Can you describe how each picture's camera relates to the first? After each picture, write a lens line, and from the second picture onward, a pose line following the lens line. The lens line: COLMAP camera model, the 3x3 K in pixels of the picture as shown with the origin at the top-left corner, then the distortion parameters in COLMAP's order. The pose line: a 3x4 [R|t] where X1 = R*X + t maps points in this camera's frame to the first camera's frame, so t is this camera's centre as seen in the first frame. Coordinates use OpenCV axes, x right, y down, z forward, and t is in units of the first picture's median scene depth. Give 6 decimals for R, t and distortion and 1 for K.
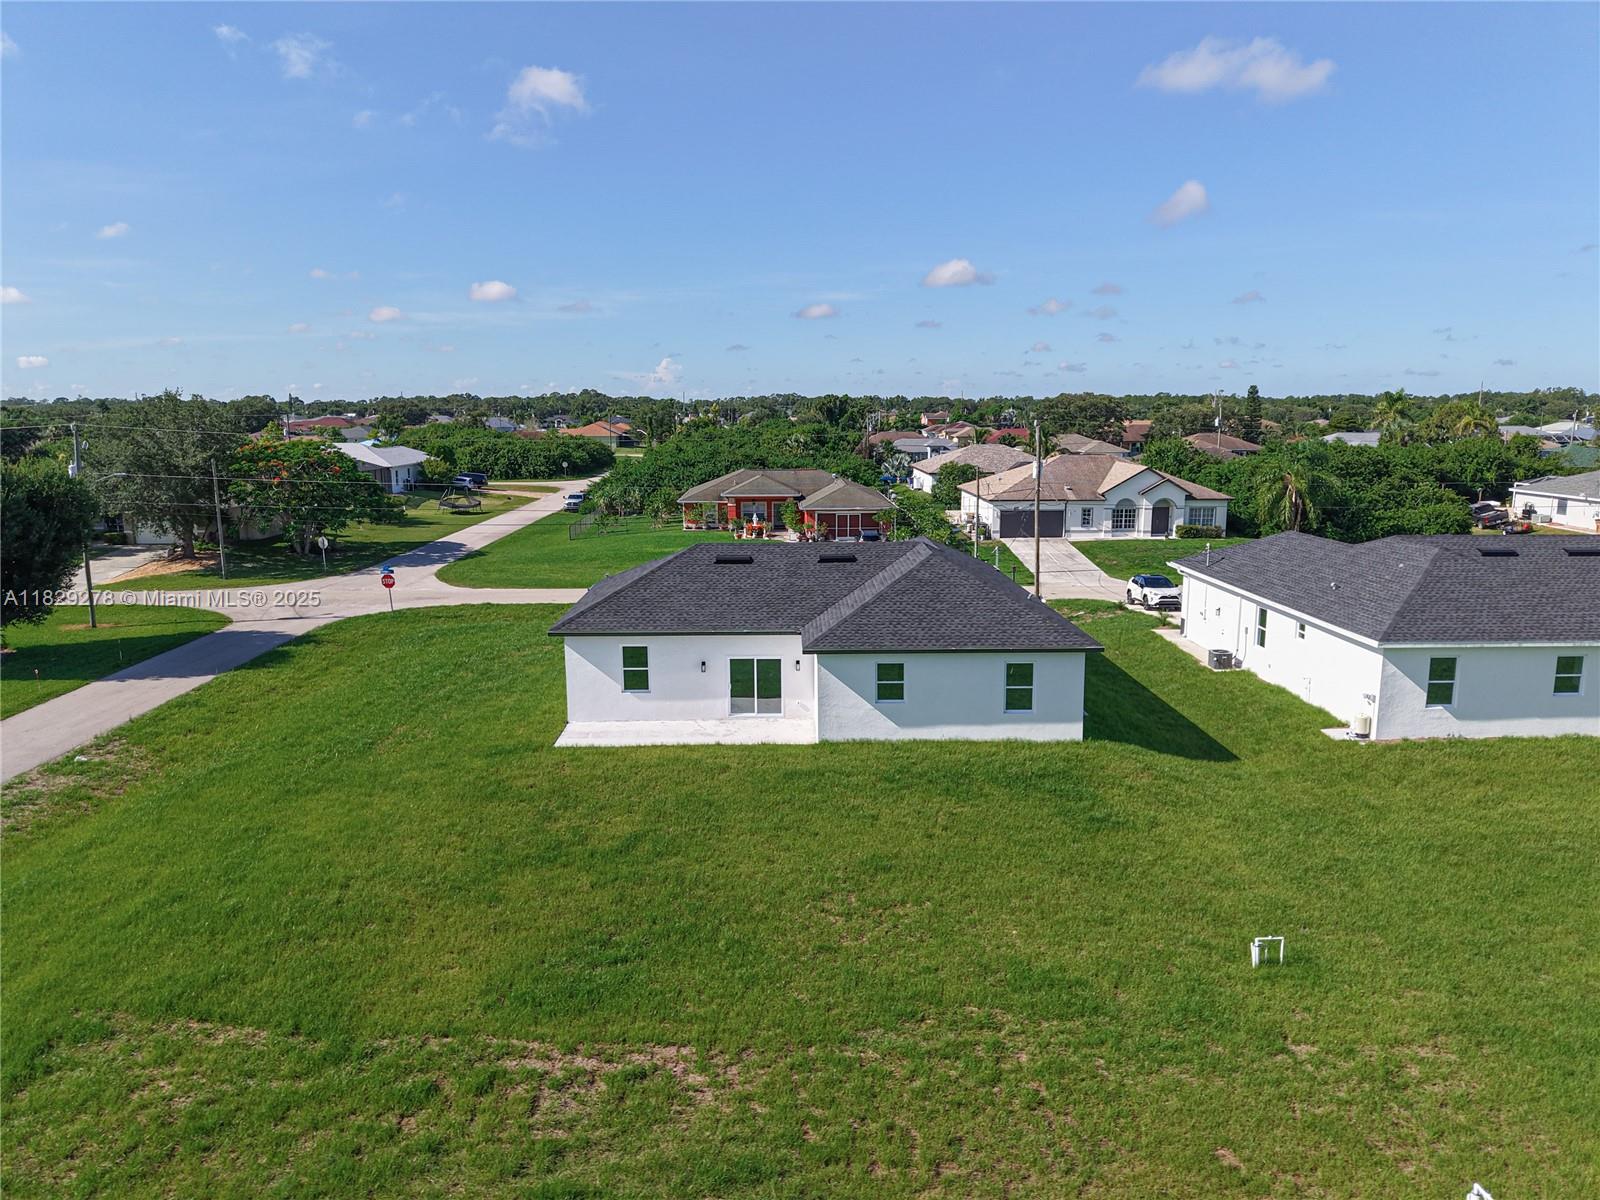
lens RADIAL K [[1079.2, 0, 786.4], [0, 1079.2, 592.8], [0, 0, 1]] dist [-0.001324, -0.001560]
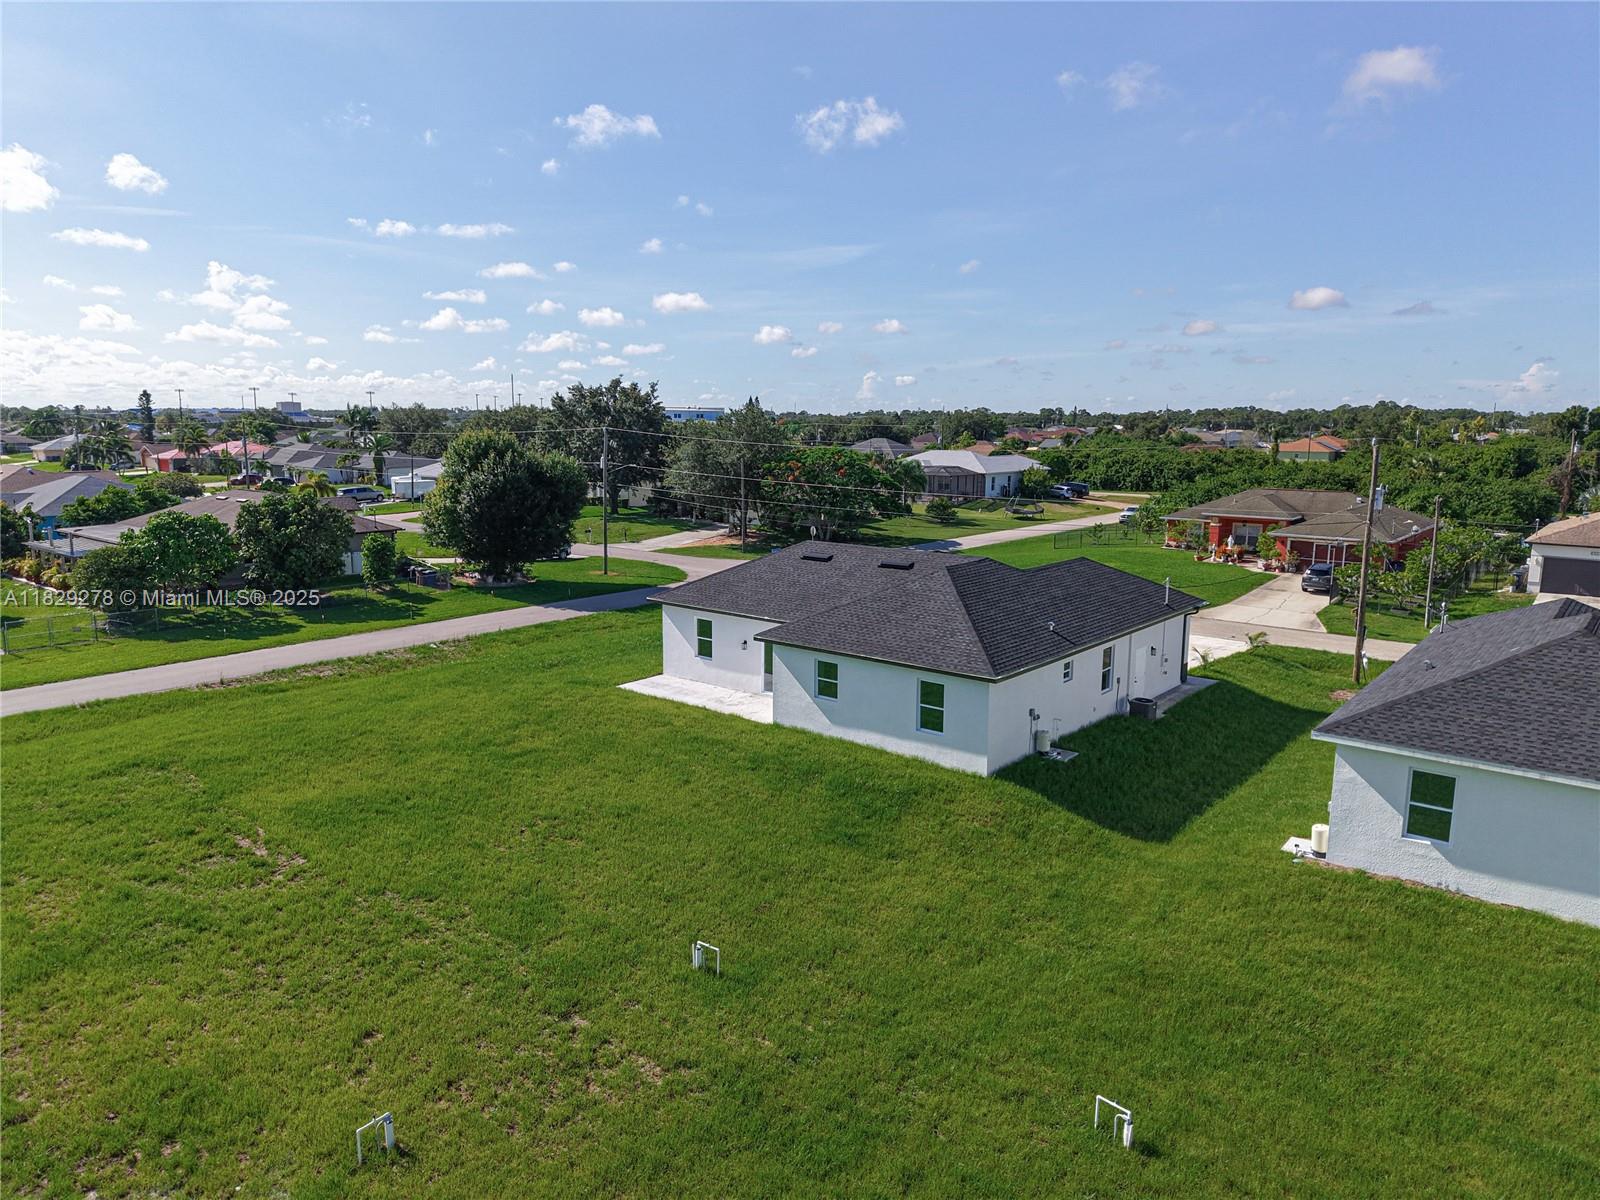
lens RADIAL K [[1061.6, 0, 798.1], [0, 1061.6, 606.8], [0, 0, 1]] dist [0.008605, -0.000464]
pose [[0.763095, 0.121701, -0.634724, 0.705523], [-0.119147, 0.991768, 0.046916, -0.032482], [0.635209, 0.039824, 0.771313, 0.175151]]
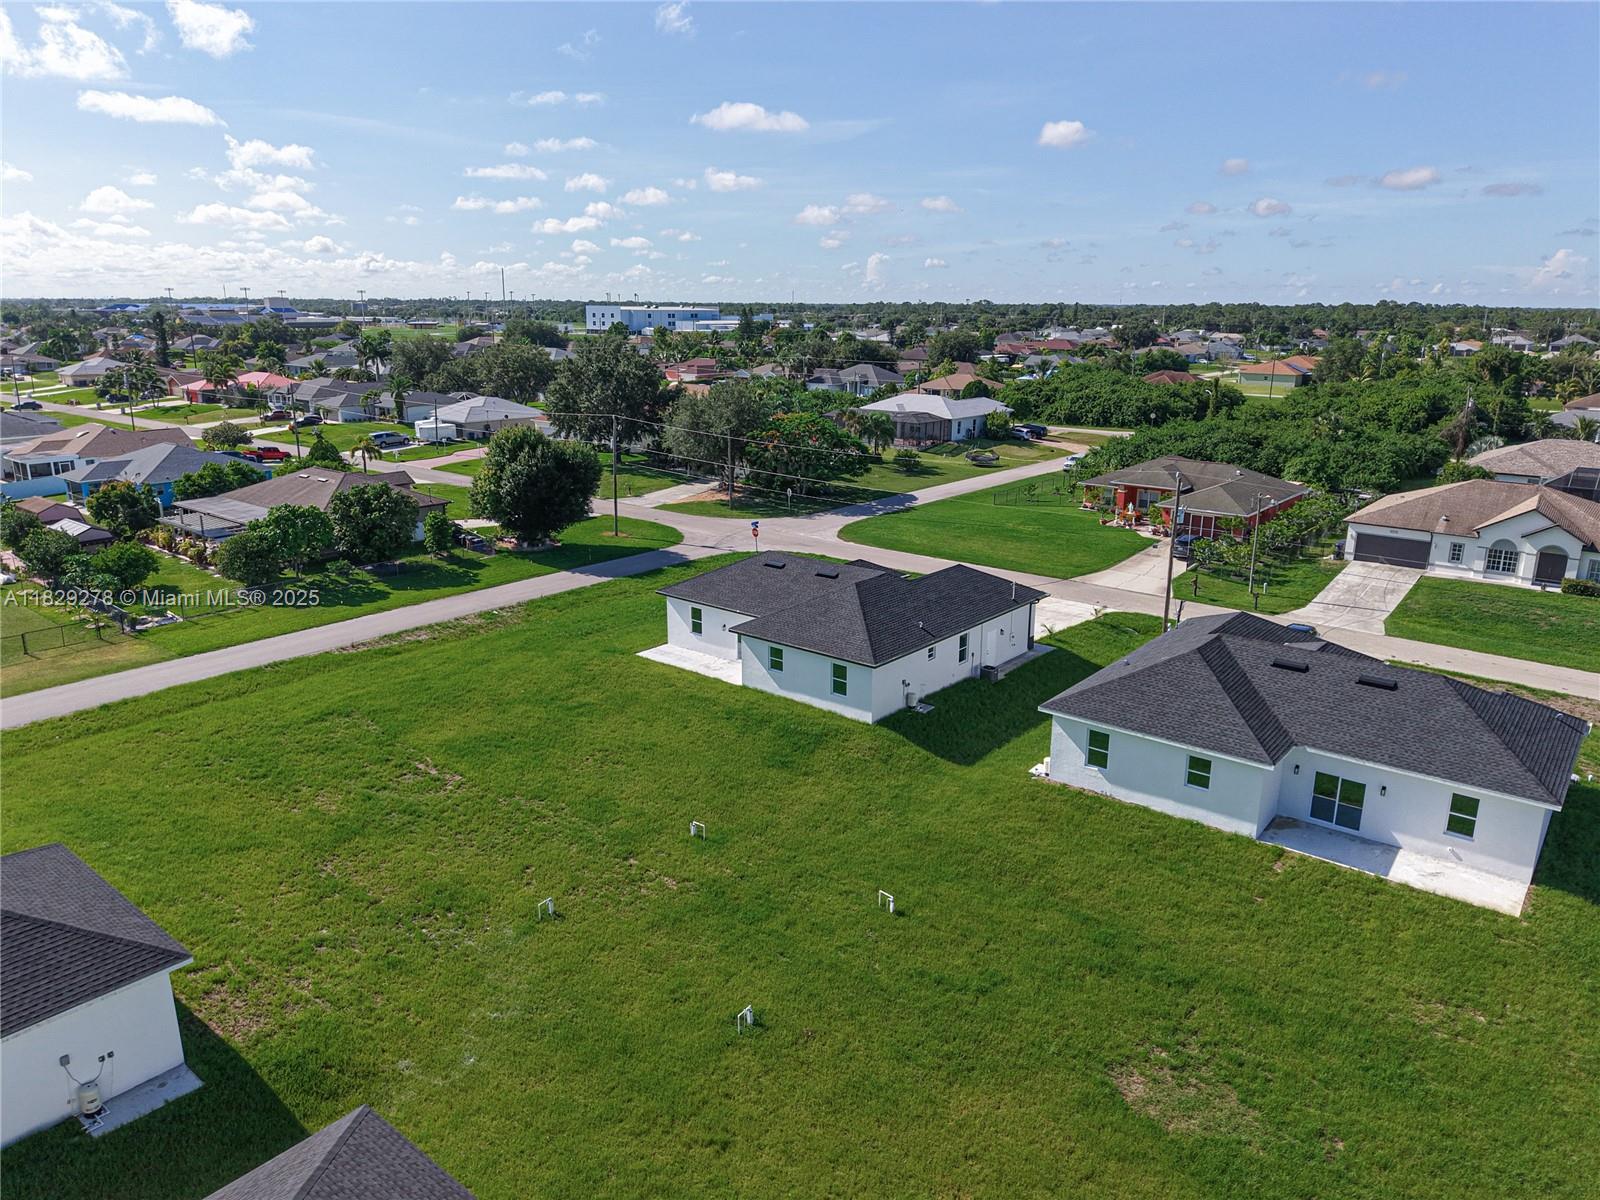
lens RADIAL K [[1070.0, 0, 800.0], [0, 1070.0, 600.0], [0, 0, 1]] dist [0.063855, -0.126126]
pose [[0.766253, 0.179784, -0.616874, 1.077157], [-0.120921, 0.983252, 0.136359, -0.223850], [0.631058, -0.029892, 0.775160, -0.222298]]
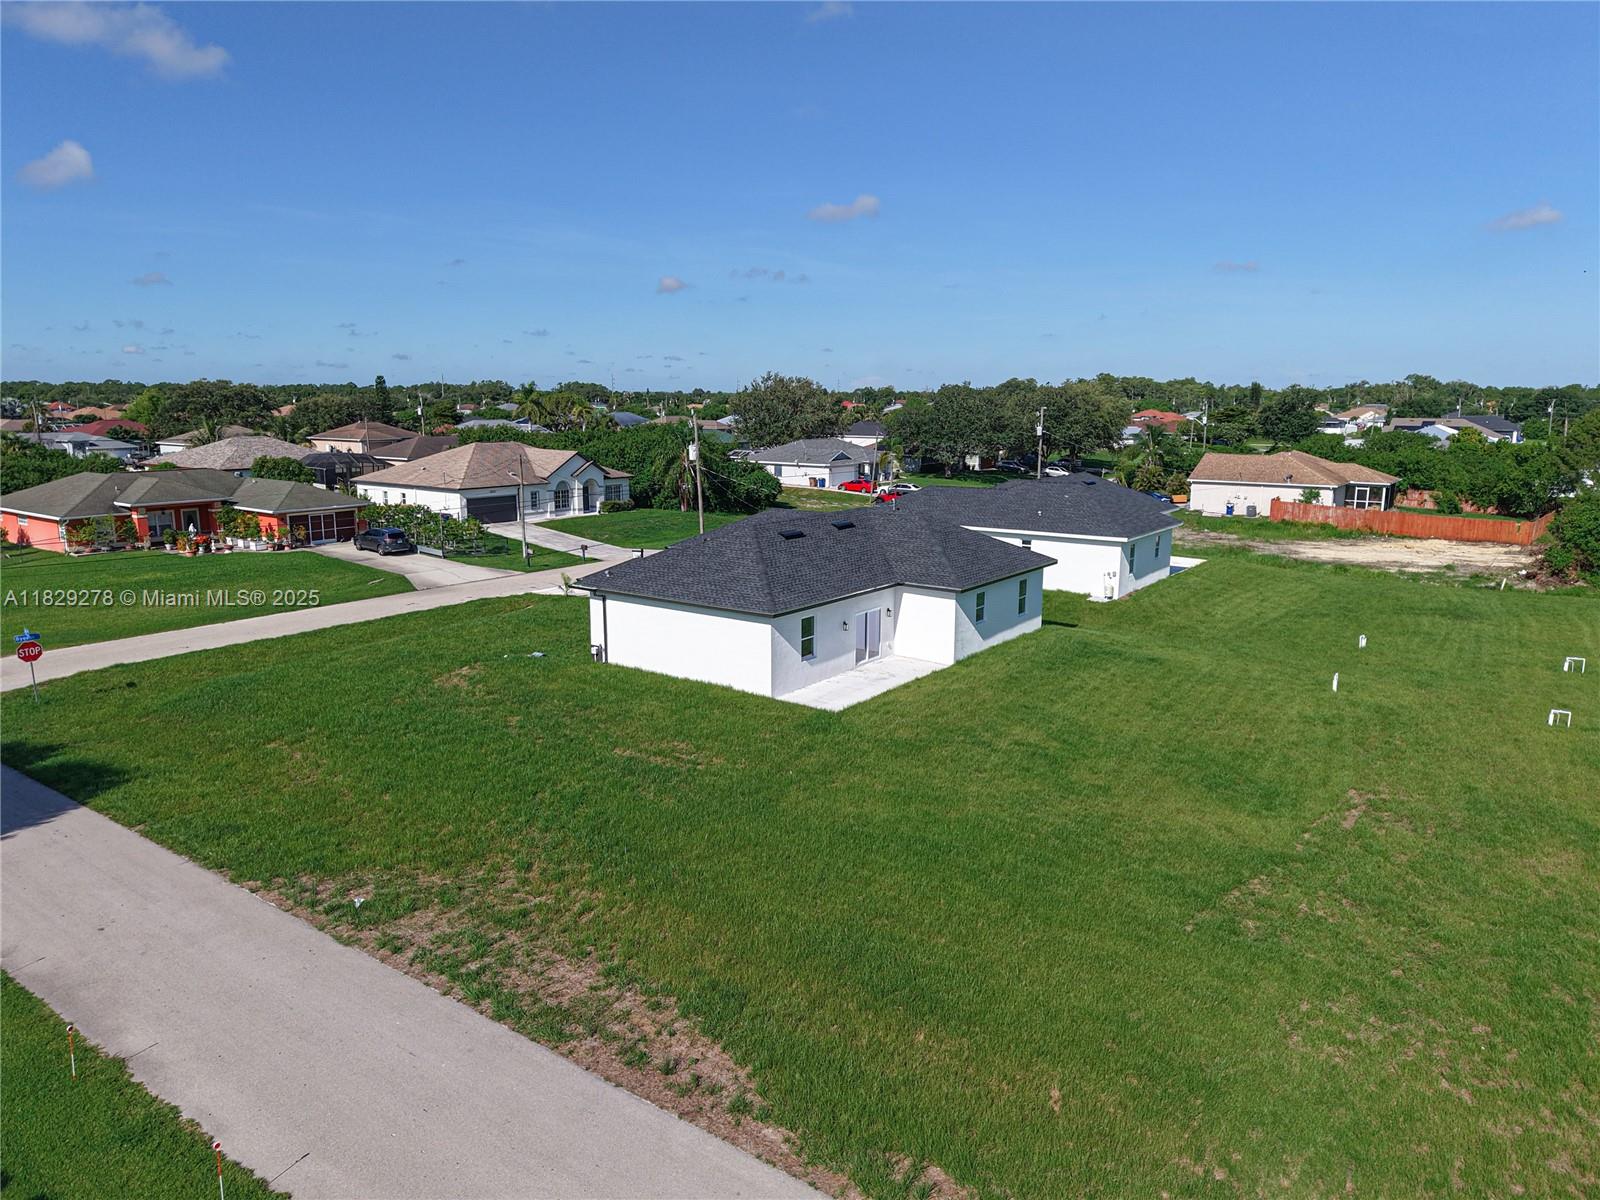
lens RADIAL K [[1070.0, 0, 800.0], [0, 1070.0, 600.0], [0, 0, 1]] dist [0.063855, -0.126126]
pose [[0.609453, -0.143085, 0.779804, -1.027152], [0.130918, 0.988240, 0.079012, -0.055987], [-0.781938, 0.053936, 0.621018, 0.350440]]
